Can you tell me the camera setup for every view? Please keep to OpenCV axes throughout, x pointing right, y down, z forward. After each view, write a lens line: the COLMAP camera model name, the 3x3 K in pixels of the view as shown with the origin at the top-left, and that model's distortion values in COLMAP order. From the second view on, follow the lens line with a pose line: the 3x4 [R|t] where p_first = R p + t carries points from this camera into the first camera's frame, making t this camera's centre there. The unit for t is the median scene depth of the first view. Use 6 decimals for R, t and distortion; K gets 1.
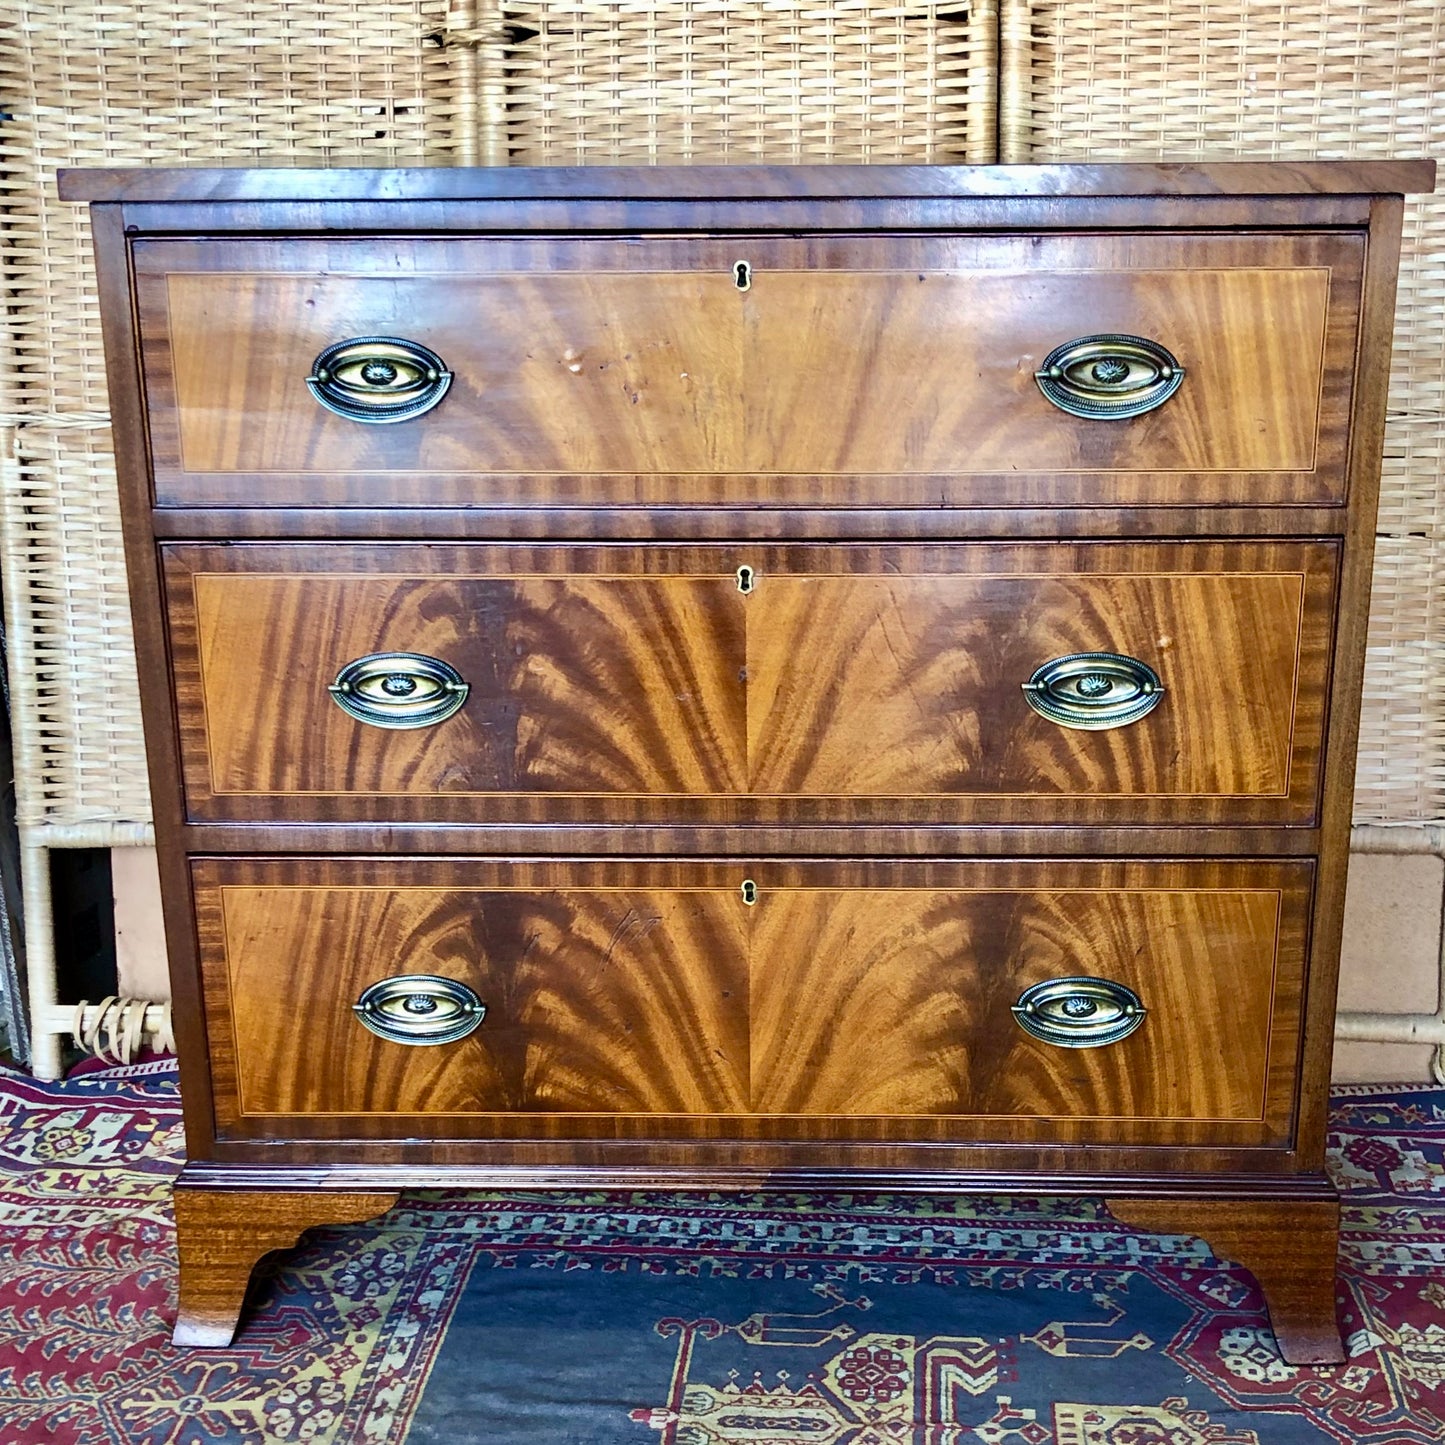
lens RADIAL K [[2271.0, 0, 746.9], [0, 2271.0, 943.4], [0, 0, 1]] dist [0.058795, 0.000000]
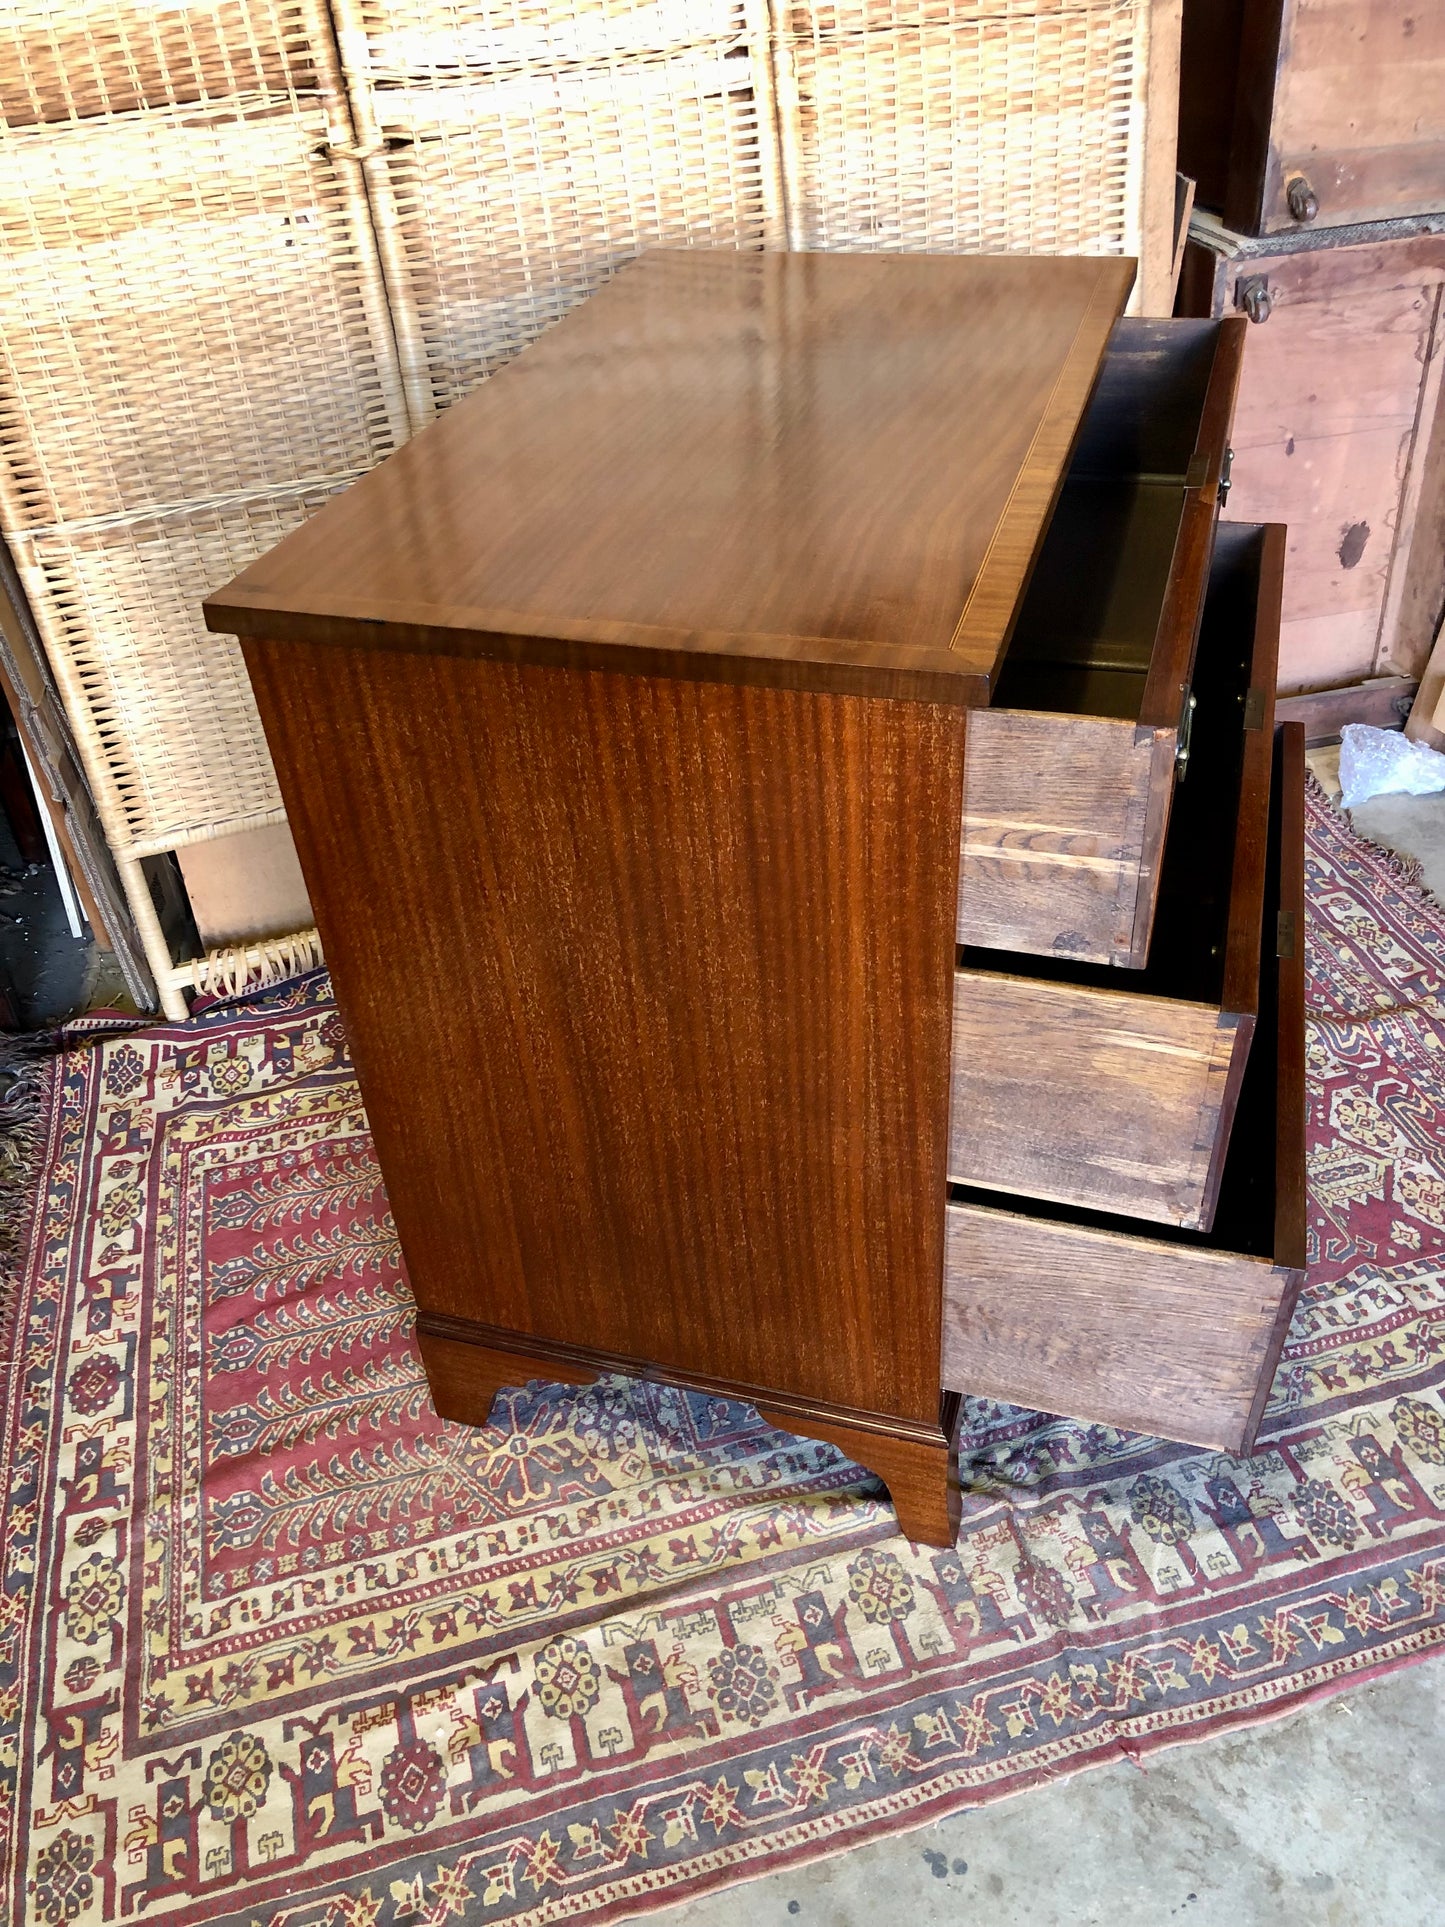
lens RADIAL K [[1591.2, 0, 715.9], [0, 1591.2, 961.3], [0, 0, 1]] dist [0.007620, 0.010281]
pose [[0.942682, -0.238144, 0.233749, -0.284762], [0.157720, 0.935286, 0.316805, -0.279420], [-0.294067, -0.261779, 0.919237, 0.084486]]
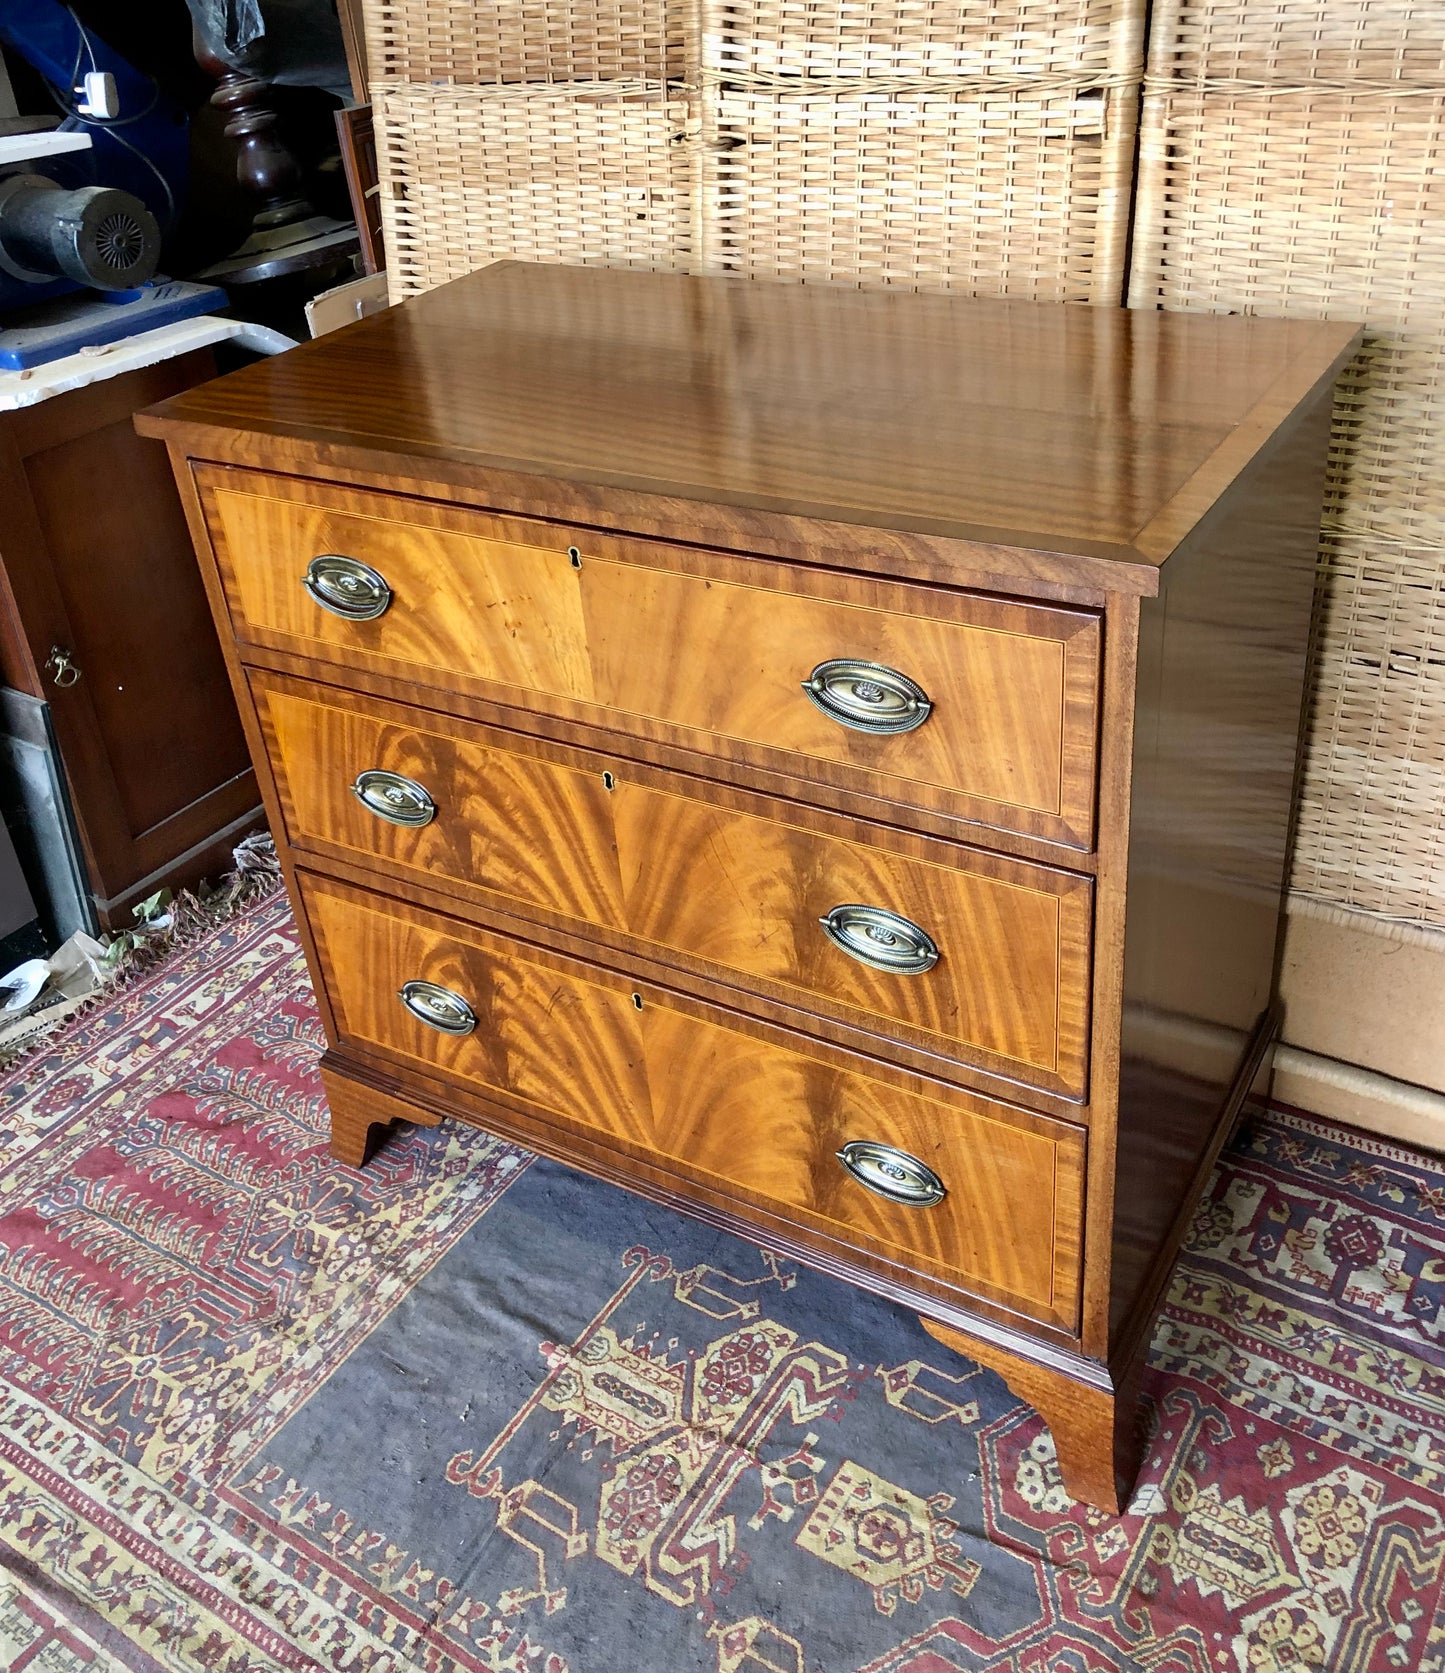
lens RADIAL K [[1585.7, 0, 715.1], [0, 1585.7, 692.2], [0, 0, 1]] dist [0.012238, 0.000000]
pose [[0.870014, 0.177014, -0.460154, 0.375491], [-0.089210, 0.974439, 0.206181, -0.343000], [0.484889, -0.138330, 0.863567, 0.299821]]
